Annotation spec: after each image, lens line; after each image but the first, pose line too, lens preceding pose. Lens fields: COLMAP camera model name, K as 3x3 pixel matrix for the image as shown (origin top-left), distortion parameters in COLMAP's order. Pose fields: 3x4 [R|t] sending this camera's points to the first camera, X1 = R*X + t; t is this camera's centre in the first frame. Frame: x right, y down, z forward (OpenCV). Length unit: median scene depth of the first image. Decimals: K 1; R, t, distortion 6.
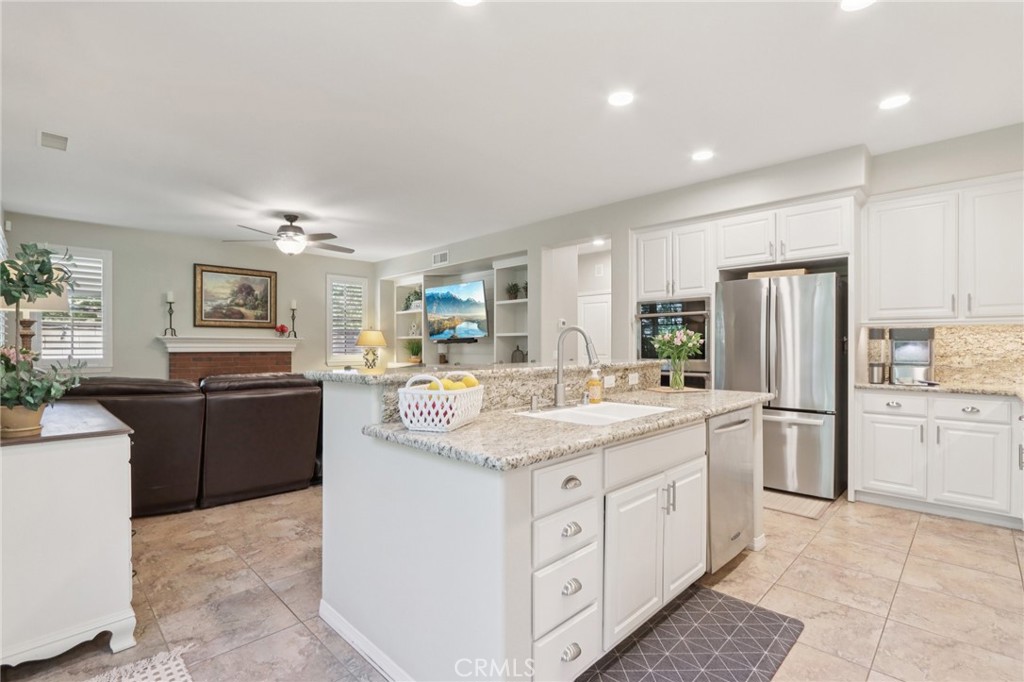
lens RADIAL K [[474.4, 0, 514.4], [0, 474.4, 343.3], [0, 0, 1]] dist [-0.012114, 0.000315]
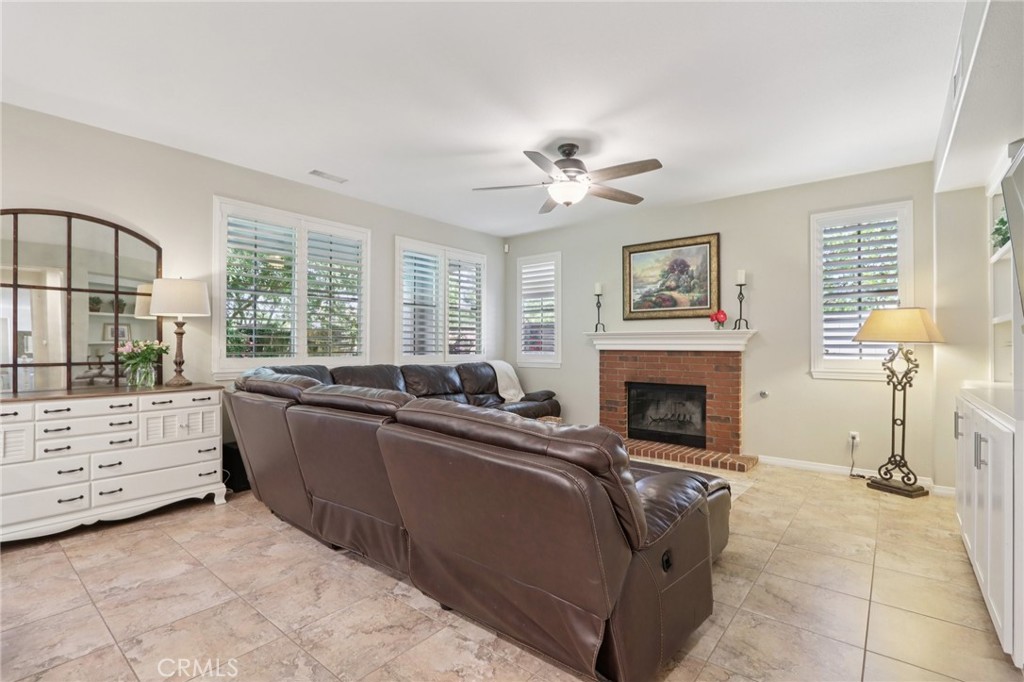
lens RADIAL K [[474.4, 0, 514.4], [0, 474.4, 343.3], [0, 0, 1]] dist [-0.012114, 0.000315]
pose [[0.090725, -0.003141, -0.995871, 0.154175], [0.004400, 0.999987, -0.002753, 0.007815], [0.995866, -0.004133, 0.090738, 0.704336]]
